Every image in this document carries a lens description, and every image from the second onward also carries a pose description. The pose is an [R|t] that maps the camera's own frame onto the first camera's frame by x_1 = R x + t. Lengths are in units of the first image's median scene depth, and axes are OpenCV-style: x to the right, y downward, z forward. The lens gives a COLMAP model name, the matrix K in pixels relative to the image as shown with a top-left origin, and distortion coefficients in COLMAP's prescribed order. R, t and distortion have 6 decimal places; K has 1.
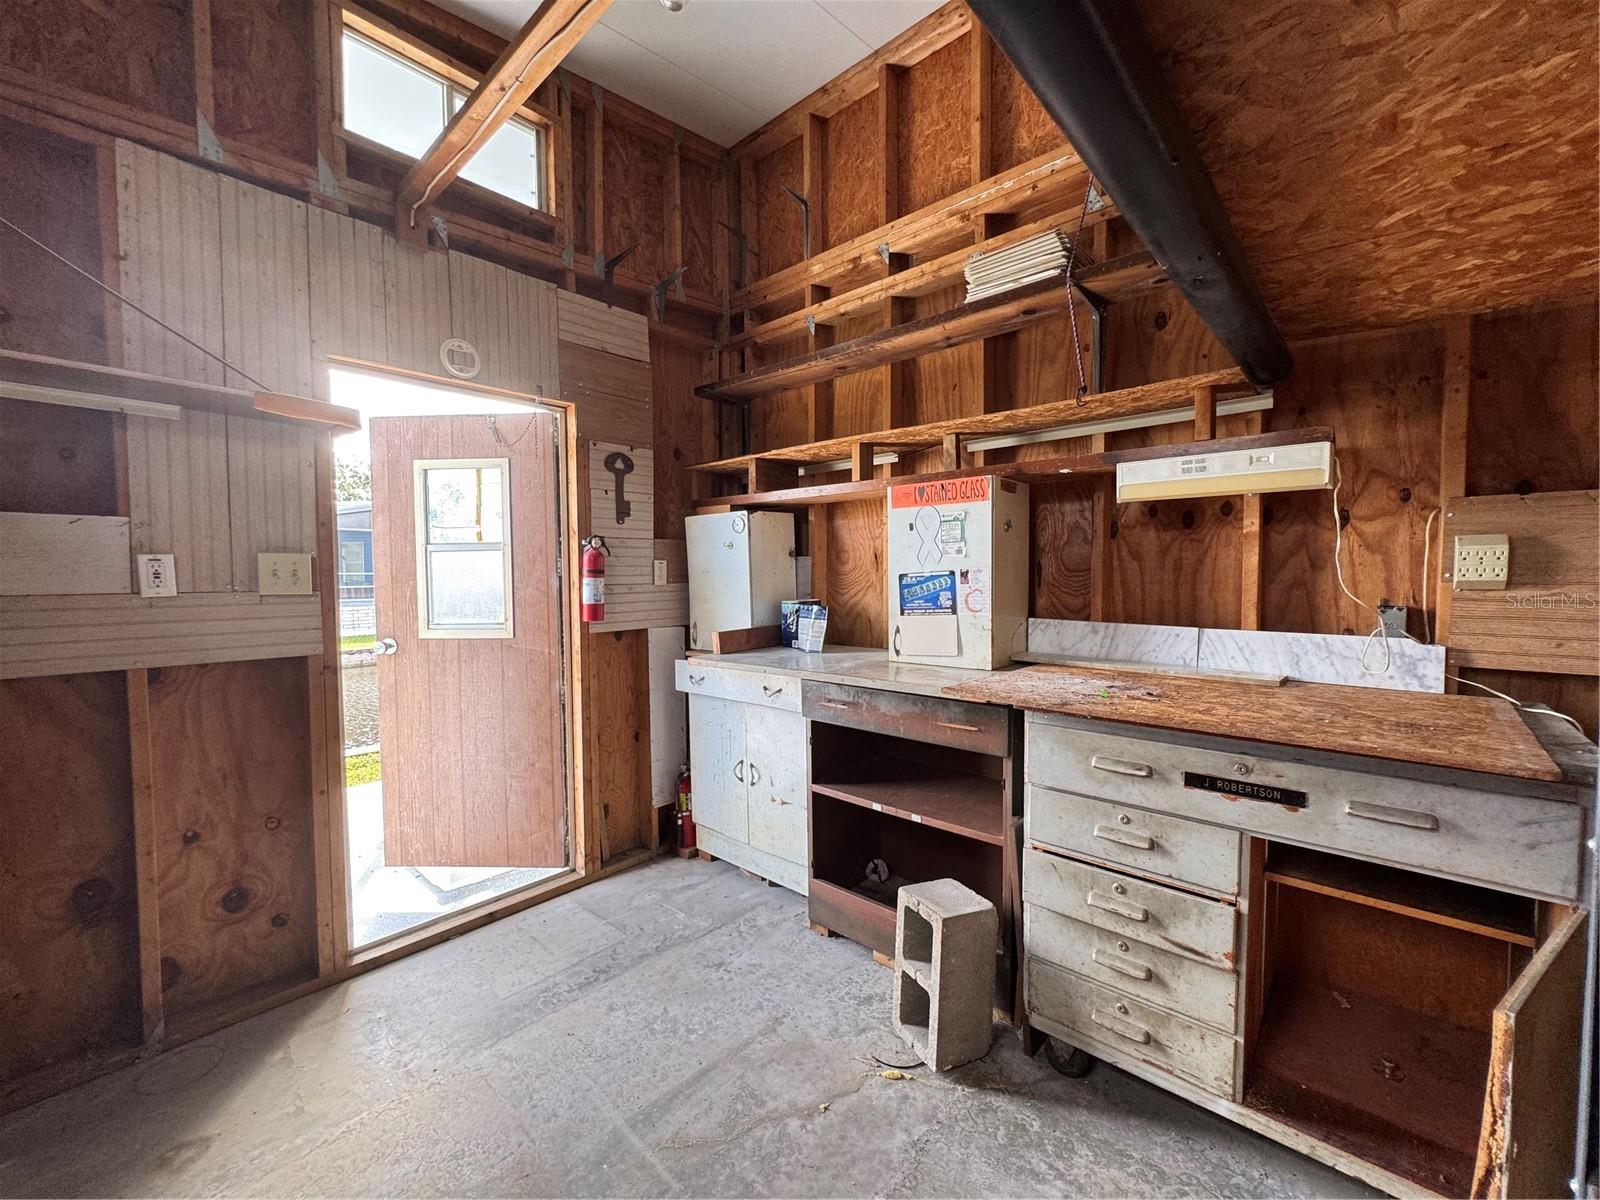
lens RADIAL K [[640.5, 0, 794.5], [0, 640.5, 604.2], [0, 0, 1]] dist [-0.003648, -0.000567]
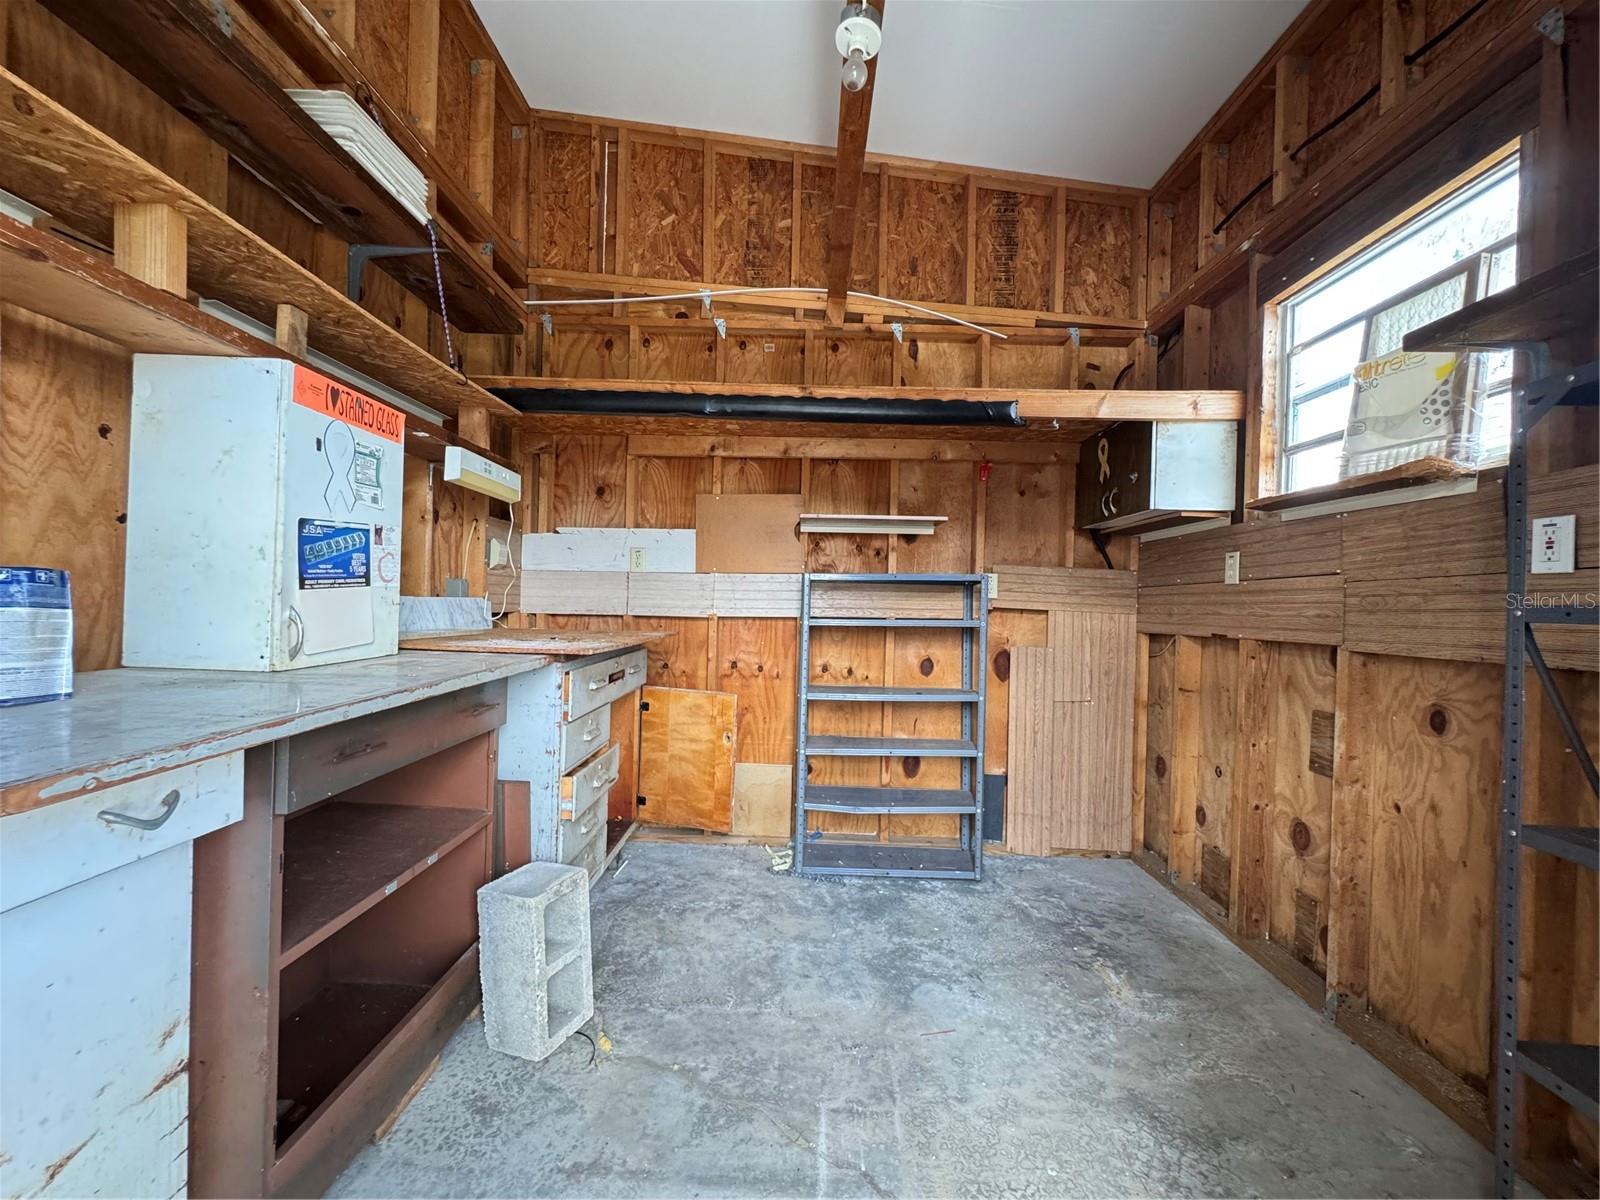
lens RADIAL K [[640.5, 0, 799.3], [0, 640.5, 602.0], [0, 0, 1]] dist [-0.003648, -0.000567]
pose [[-0.671396, -0.014930, 0.740948, -0.605628], [0.009636, 0.999537, 0.028872, 0.018327], [-0.741036, 0.026524, -0.670941, 1.111665]]
